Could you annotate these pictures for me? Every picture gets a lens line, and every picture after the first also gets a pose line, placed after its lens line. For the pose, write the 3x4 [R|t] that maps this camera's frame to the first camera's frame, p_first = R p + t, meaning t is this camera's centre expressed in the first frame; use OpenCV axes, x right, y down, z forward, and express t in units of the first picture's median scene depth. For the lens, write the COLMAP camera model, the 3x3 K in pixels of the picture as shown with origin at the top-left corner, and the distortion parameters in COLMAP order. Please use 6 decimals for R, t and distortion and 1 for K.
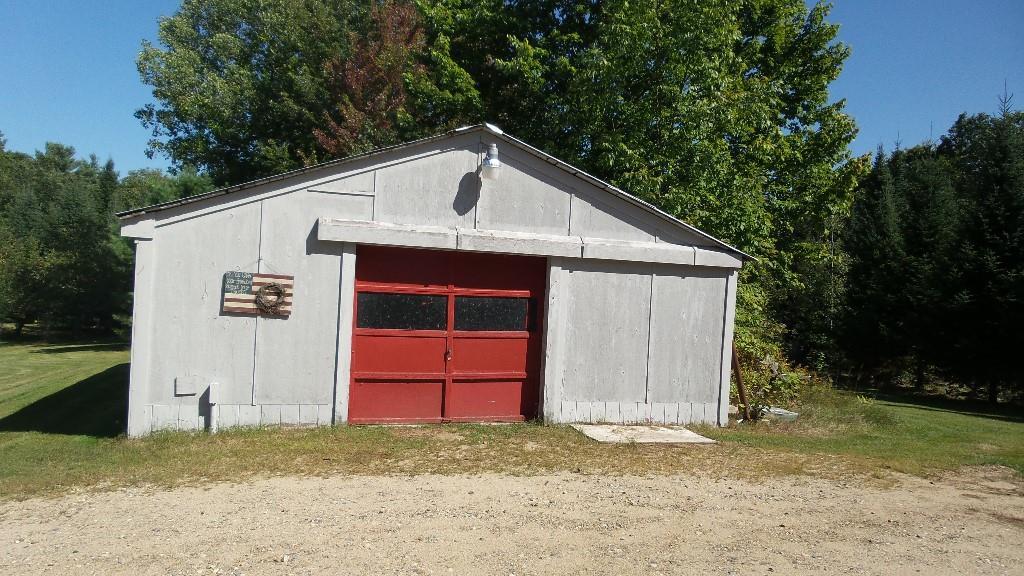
lens RADIAL K [[735.1, 0, 516.1], [0, 735.1, 281.4], [0, 0, 1]] dist [-0.001715, -0.005666]
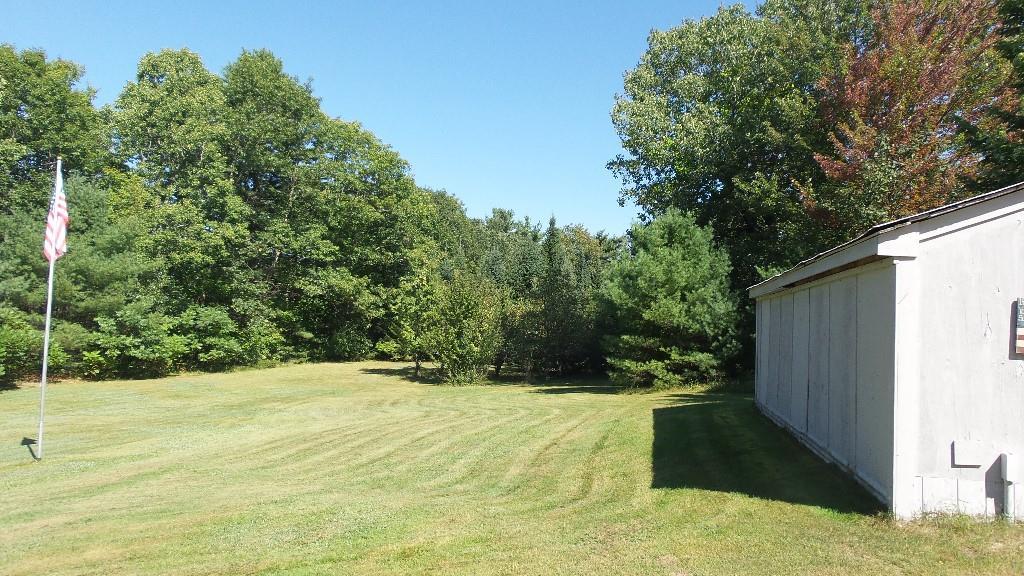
lens RADIAL K [[735.1, 0, 508.4], [0, 735.1, 291.2], [0, 0, 1]] dist [-0.001715, -0.005666]
pose [[0.866752, -0.030476, -0.497807, -0.154104], [0.005544, 0.998658, -0.051485, 0.004610], [0.498708, 0.041865, 0.865758, 0.040702]]
